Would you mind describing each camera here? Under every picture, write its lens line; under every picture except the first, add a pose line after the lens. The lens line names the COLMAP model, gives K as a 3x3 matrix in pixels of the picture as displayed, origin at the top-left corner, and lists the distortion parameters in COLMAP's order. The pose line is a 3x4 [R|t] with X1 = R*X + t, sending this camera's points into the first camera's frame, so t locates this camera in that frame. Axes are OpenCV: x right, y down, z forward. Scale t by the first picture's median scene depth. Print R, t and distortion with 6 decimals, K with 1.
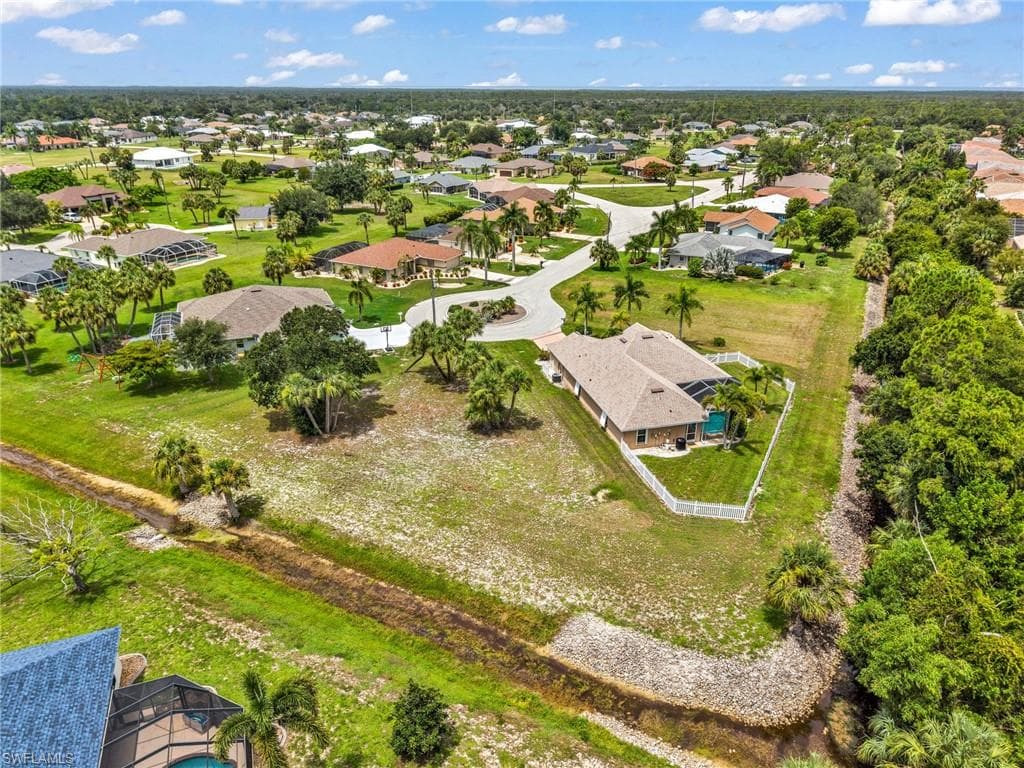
lens RADIAL K [[682.1, 0, 511.4], [0, 682.1, 386.3], [0, 0, 1]] dist [0.040177, -0.043676]
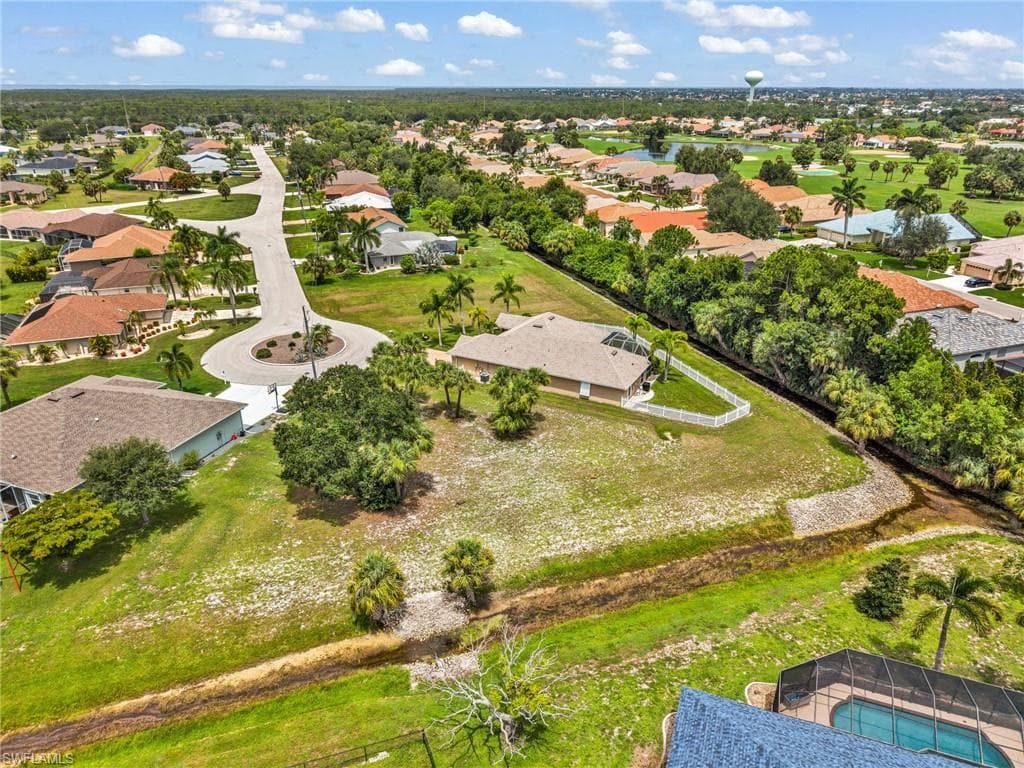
lens RADIAL K [[682.1, 0, 511.4], [0, 682.1, 386.3], [0, 0, 1]] dist [0.040177, -0.043676]
pose [[0.676320, -0.296407, 0.674340, -0.535062], [0.295303, 0.947783, 0.120430, -0.098845], [-0.674824, 0.117686, 0.728535, 0.178872]]
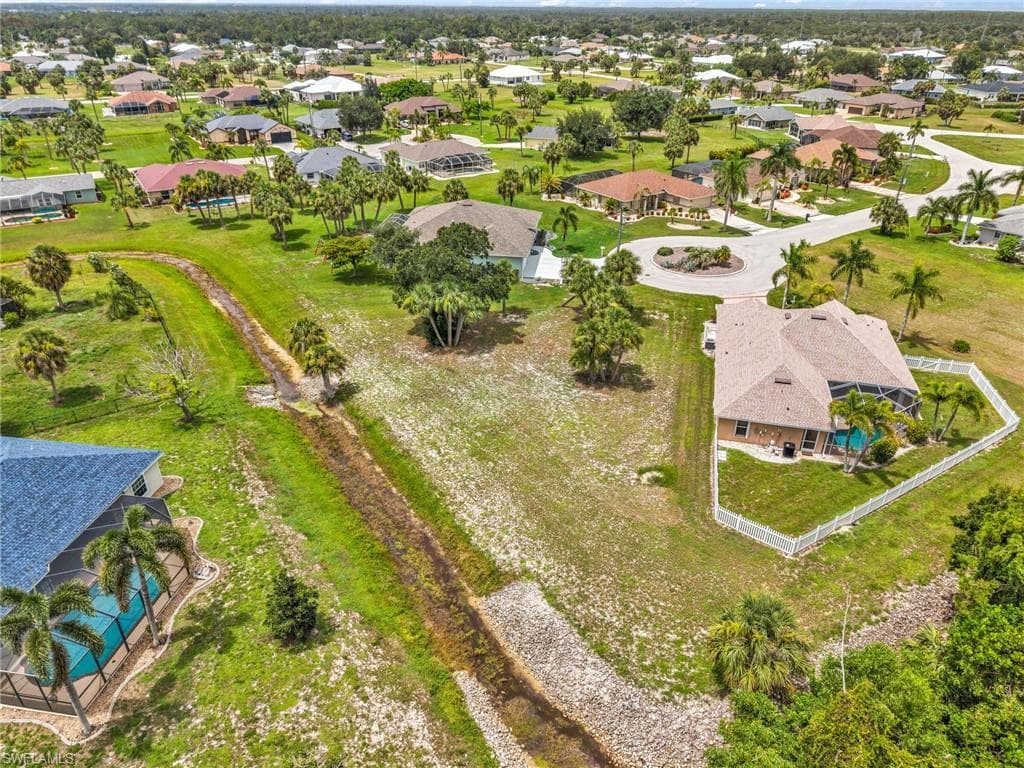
lens RADIAL K [[682.1, 0, 511.4], [0, 682.1, 386.3], [0, 0, 1]] dist [0.040177, -0.043676]
pose [[0.868784, 0.240796, -0.432703, 0.208256], [-0.199928, 0.969990, 0.138376, -0.026561], [0.453038, -0.033709, 0.890854, 0.078480]]
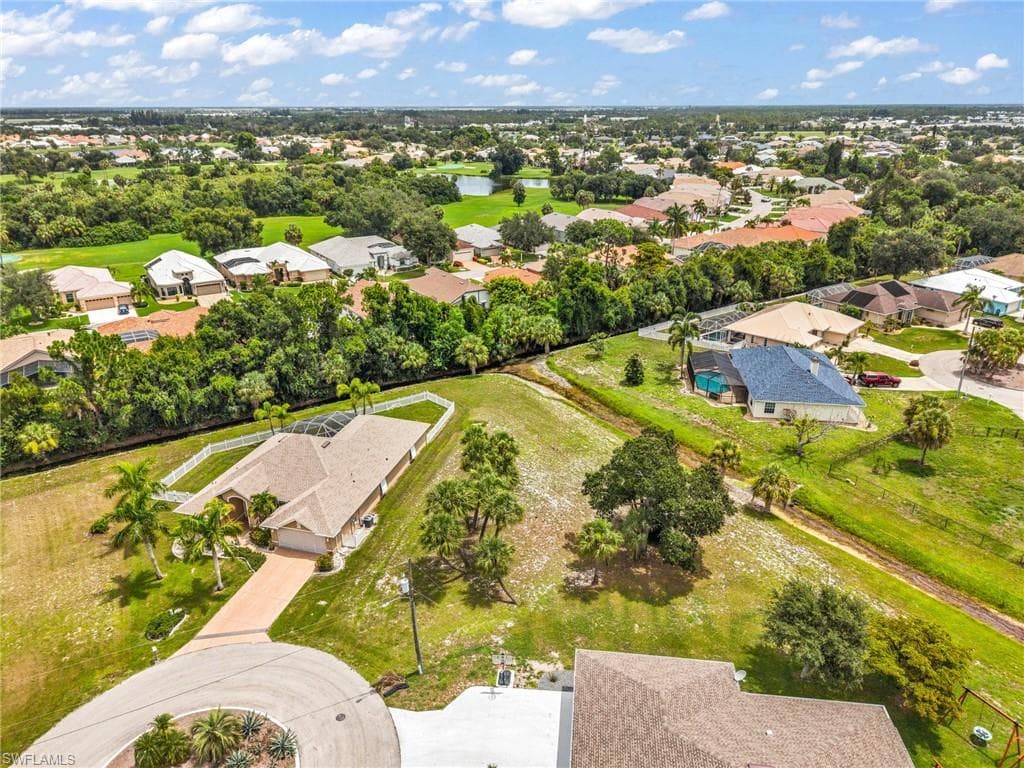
lens RADIAL K [[682.1, 0, 511.4], [0, 682.1, 386.3], [0, 0, 1]] dist [0.040177, -0.043676]
pose [[-0.871994, -0.186229, 0.452709, -0.377907], [0.196801, 0.713410, 0.672544, -0.573085], [-0.448214, 0.675548, -0.585440, 1.125994]]
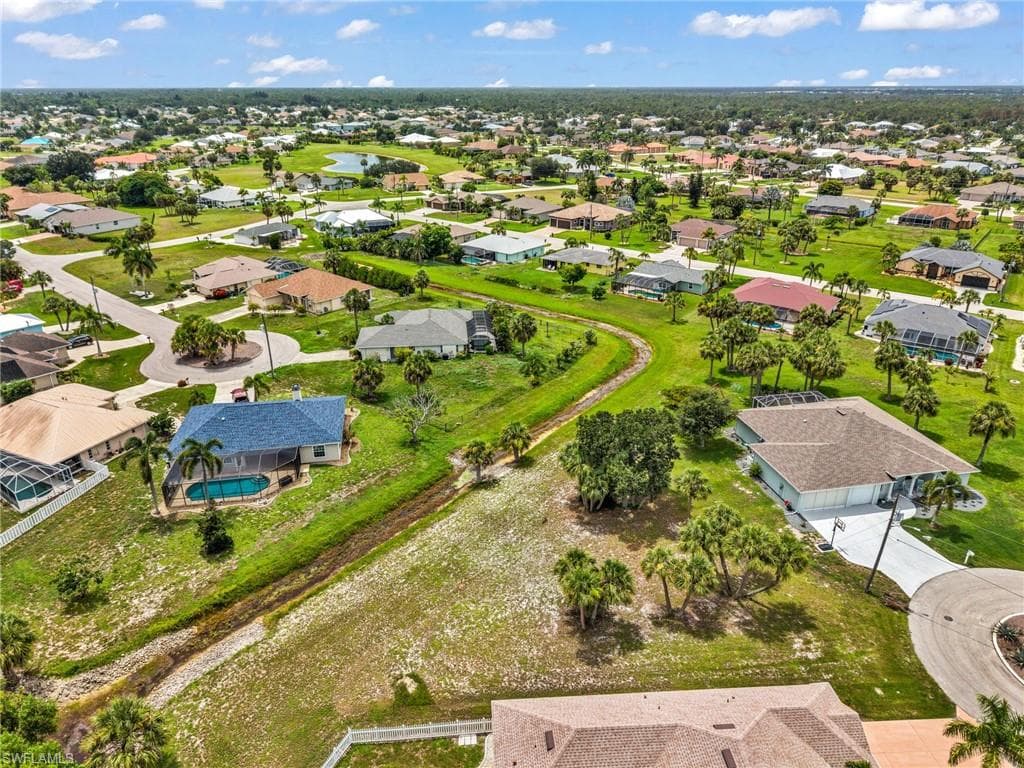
lens RADIAL K [[682.1, 0, 511.4], [0, 682.1, 386.3], [0, 0, 1]] dist [0.040177, -0.043676]
pose [[-0.188642, 0.391441, -0.900660, 0.480022], [-0.392547, 0.810614, 0.434524, -0.377165], [0.900178, 0.435521, 0.000743, 0.593151]]
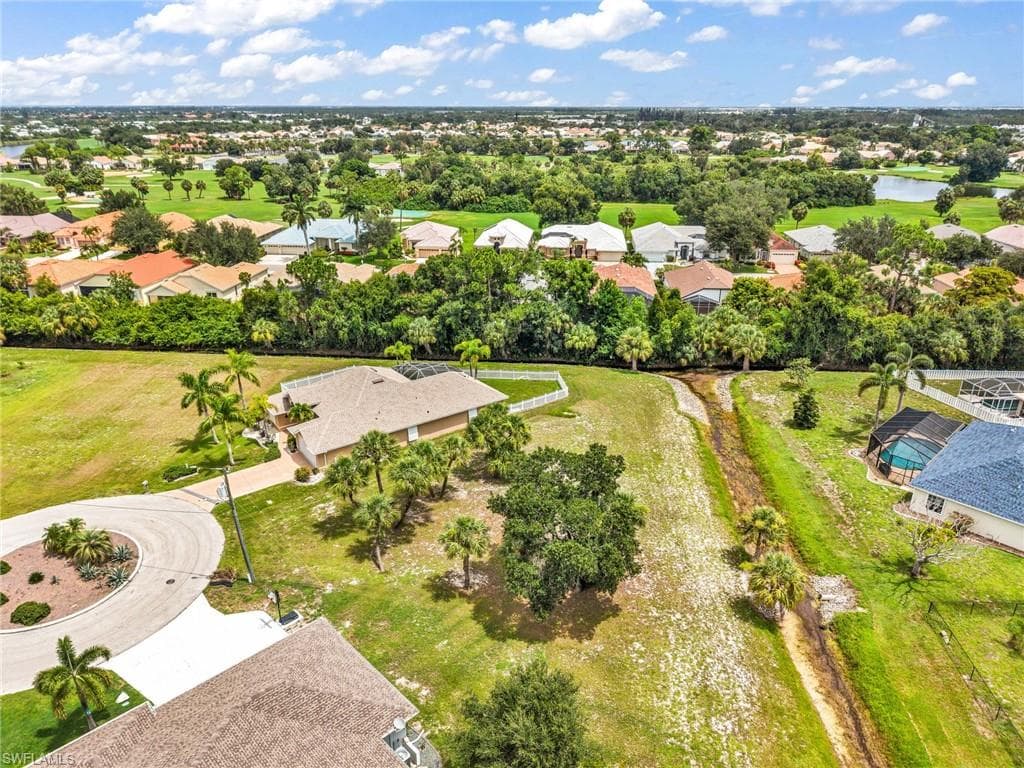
lens RADIAL K [[682.1, 0, 511.4], [0, 682.1, 386.3], [0, 0, 1]] dist [0.040177, -0.043676]
pose [[-0.375387, -0.354536, 0.856381, -0.636146], [0.370438, 0.789562, 0.489252, -0.394802], [-0.849624, 0.500894, -0.165058, 0.818027]]
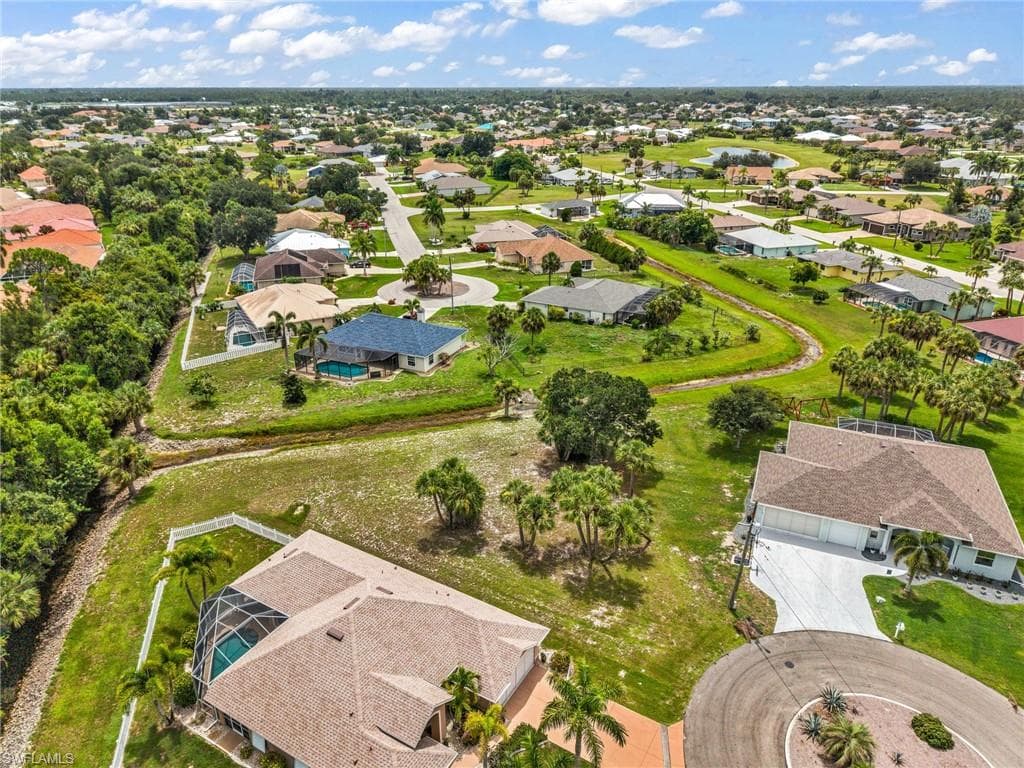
lens RADIAL K [[682.1, 0, 511.4], [0, 682.1, 386.3], [0, 0, 1]] dist [0.040177, -0.043676]
pose [[-0.711675, 0.280086, -0.644260, 0.359113], [-0.282317, 0.725745, 0.627369, -0.523196], [0.643285, 0.628369, -0.437422, 1.009181]]
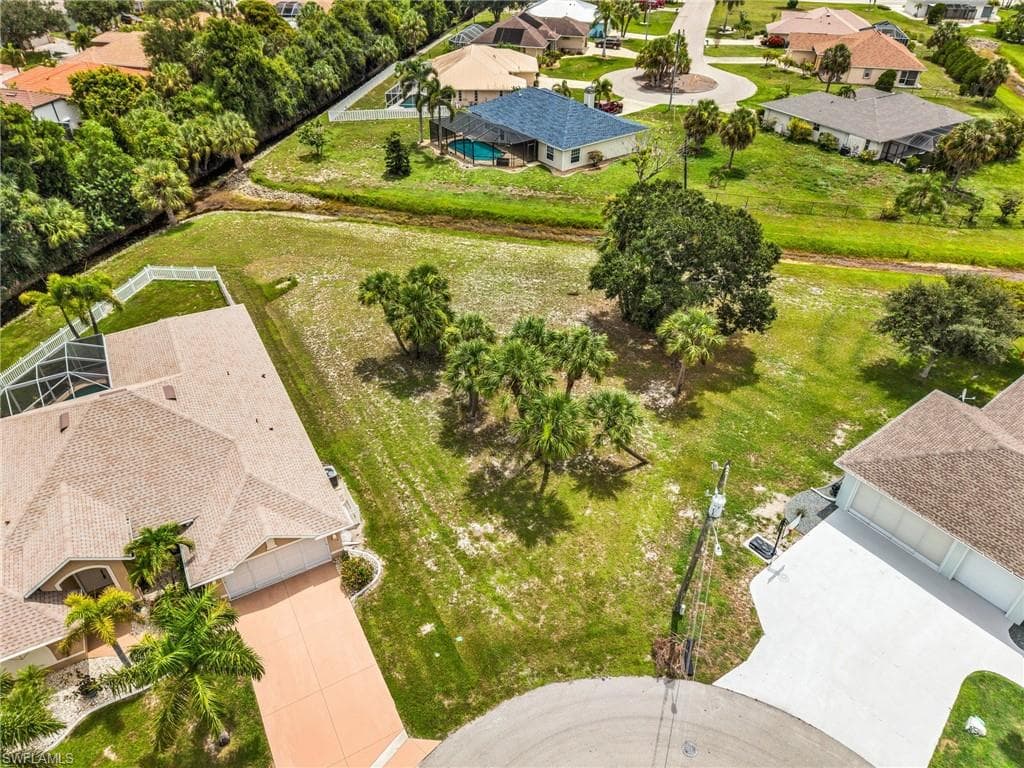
lens RADIAL K [[682.1, 0, 511.4], [0, 682.1, 386.3], [0, 0, 1]] dist [0.040177, -0.043676]
pose [[-0.967455, 0.147520, -0.205591, 0.027512], [-0.107782, 0.494850, 0.862268, -0.411693], [0.228939, 0.856365, -0.462845, 1.036622]]
